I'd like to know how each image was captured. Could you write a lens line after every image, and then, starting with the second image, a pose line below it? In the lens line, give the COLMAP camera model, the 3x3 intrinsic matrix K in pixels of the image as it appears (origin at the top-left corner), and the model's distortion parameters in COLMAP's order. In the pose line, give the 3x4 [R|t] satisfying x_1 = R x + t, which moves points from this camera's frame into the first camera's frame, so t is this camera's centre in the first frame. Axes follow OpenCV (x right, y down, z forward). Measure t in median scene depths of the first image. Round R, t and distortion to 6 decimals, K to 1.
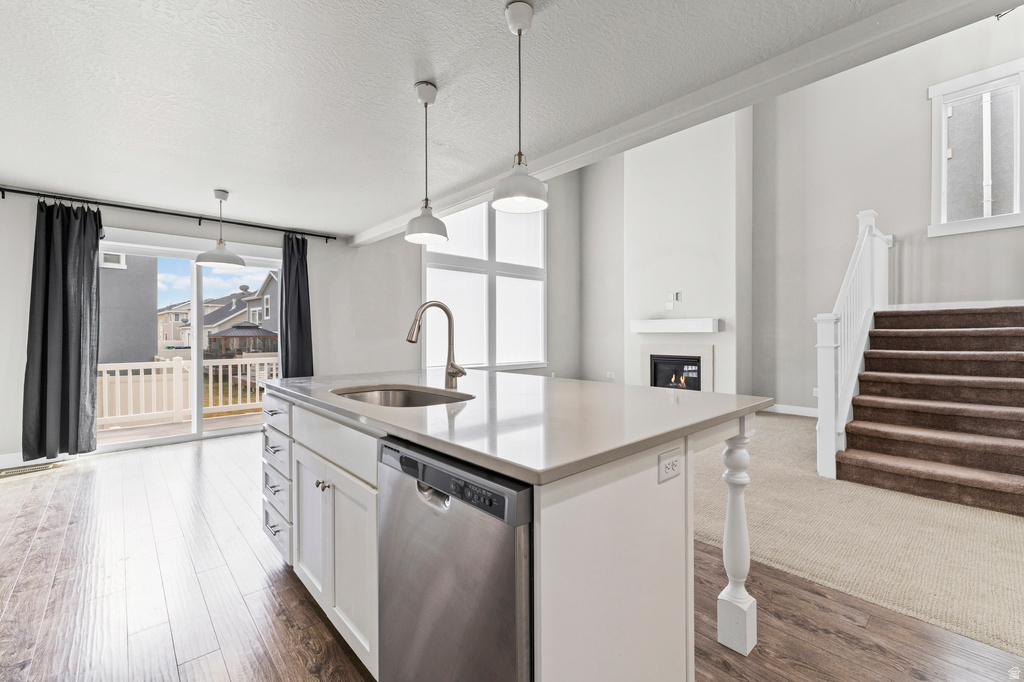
lens RADIAL K [[431.0, 0, 516.7], [0, 431.0, 336.7], [0, 0, 1]] dist [0.001205, 0.000061]
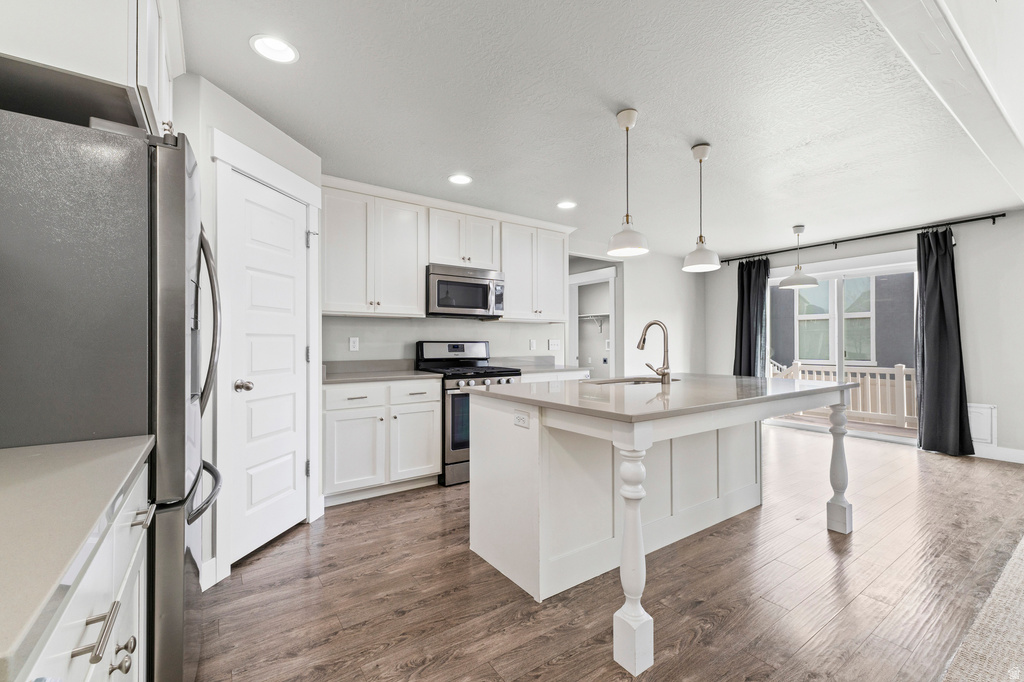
lens RADIAL K [[431.0, 0, 513.8], [0, 431.0, 340.2], [0, 0, 1]] dist [0.001205, 0.000061]
pose [[-0.134665, -0.004752, -0.990880, 0.621697], [-0.003963, 0.999983, -0.004257, -0.004310], [0.990883, 0.003354, -0.134681, 0.354036]]
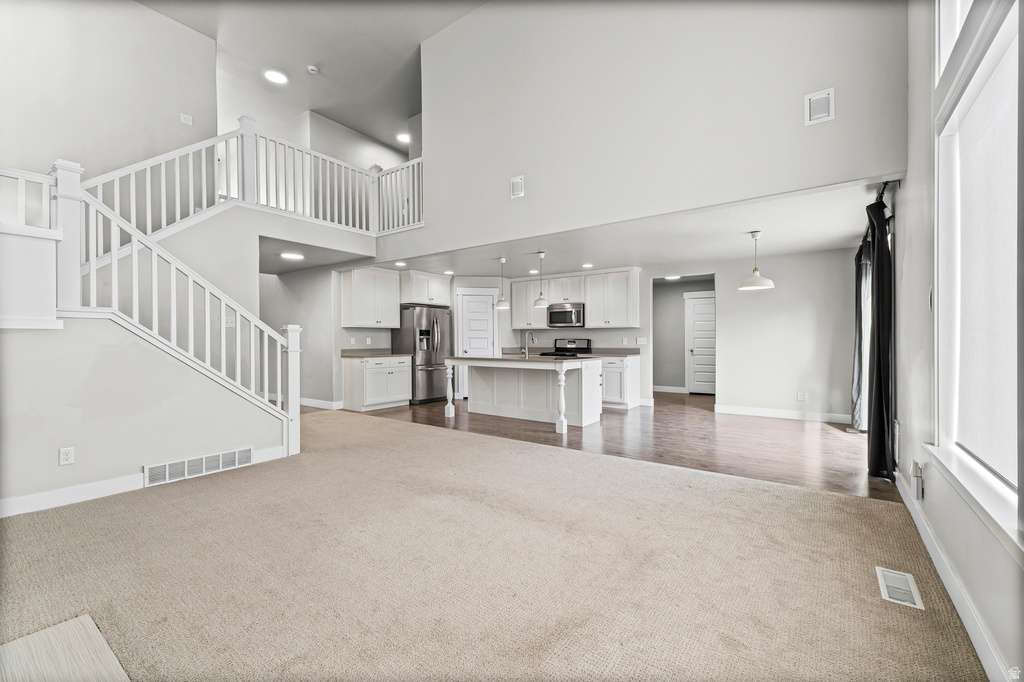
lens RADIAL K [[431.0, 0, 515.4], [0, 431.0, 339.9], [0, 0, 1]] dist [0.001205, 0.000061]
pose [[-0.981387, 0.003944, -0.192000, 0.274782], [0.002998, 0.999982, 0.005216, -0.013907], [0.192018, 0.004543, -0.981381, 2.088735]]
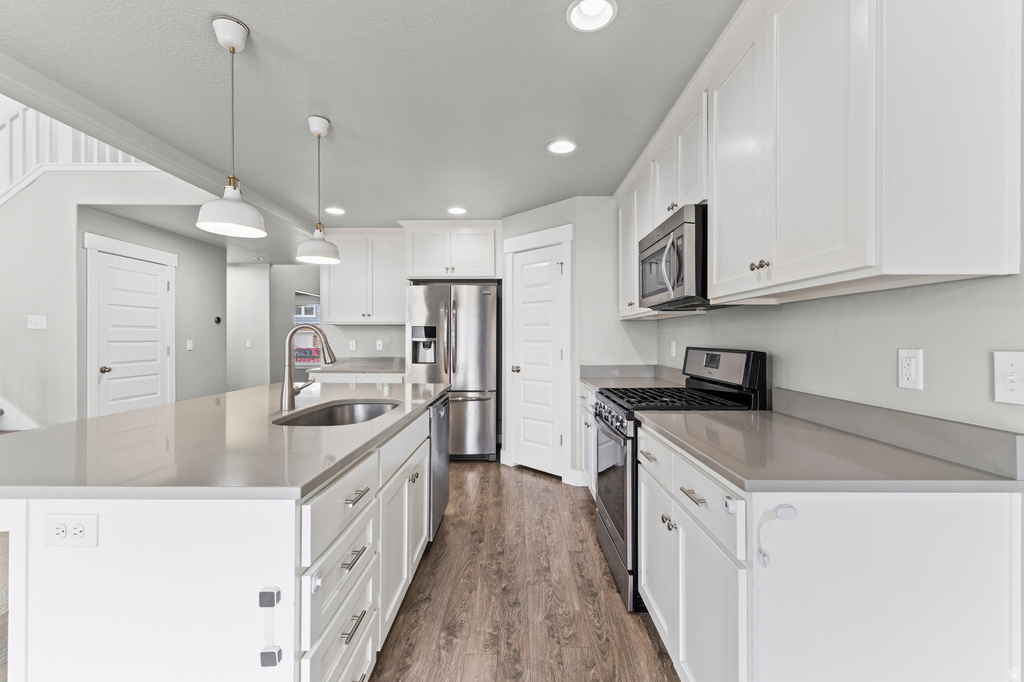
lens RADIAL K [[431.0, 0, 513.1], [0, 431.0, 338.5], [0, 0, 1]] dist [0.001205, 0.000061]
pose [[-0.728372, 0.003031, 0.685175, -0.599135], [0.006506, 0.999976, 0.002492, -0.022032], [-0.685151, 0.006273, -0.728374, 0.683386]]
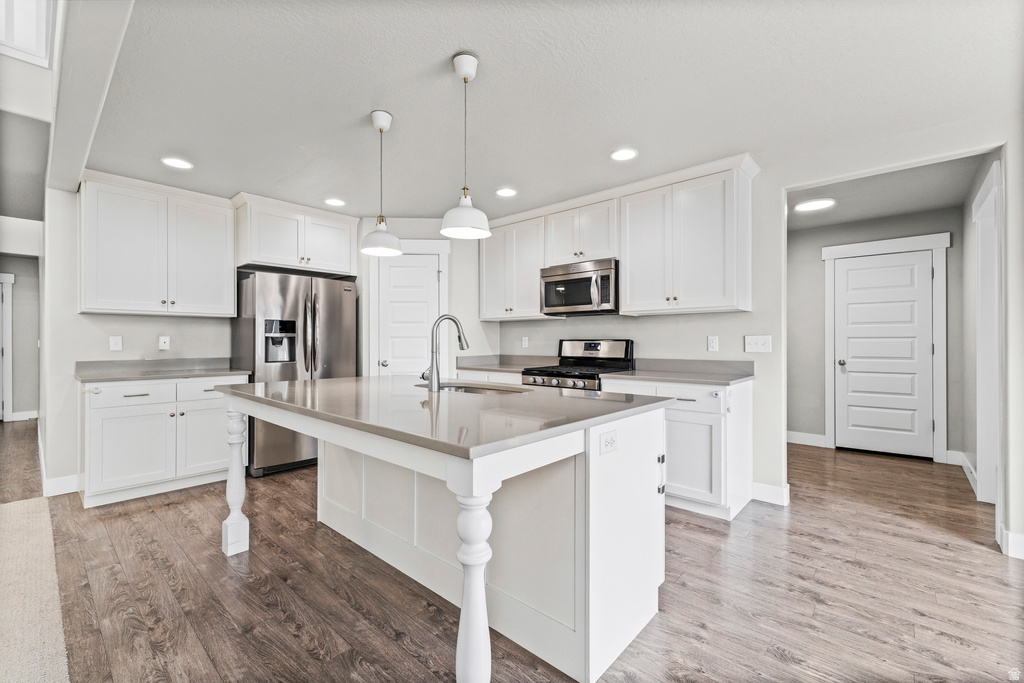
lens RADIAL K [[431.0, 0, 520.3], [0, 431.0, 346.4], [0, 0, 1]] dist [0.001205, 0.000061]
pose [[-0.995177, 0.005253, -0.097954, -0.134268], [0.003613, 0.999851, 0.016905, -0.007156], [0.098028, 0.016469, -0.995047, 1.055963]]
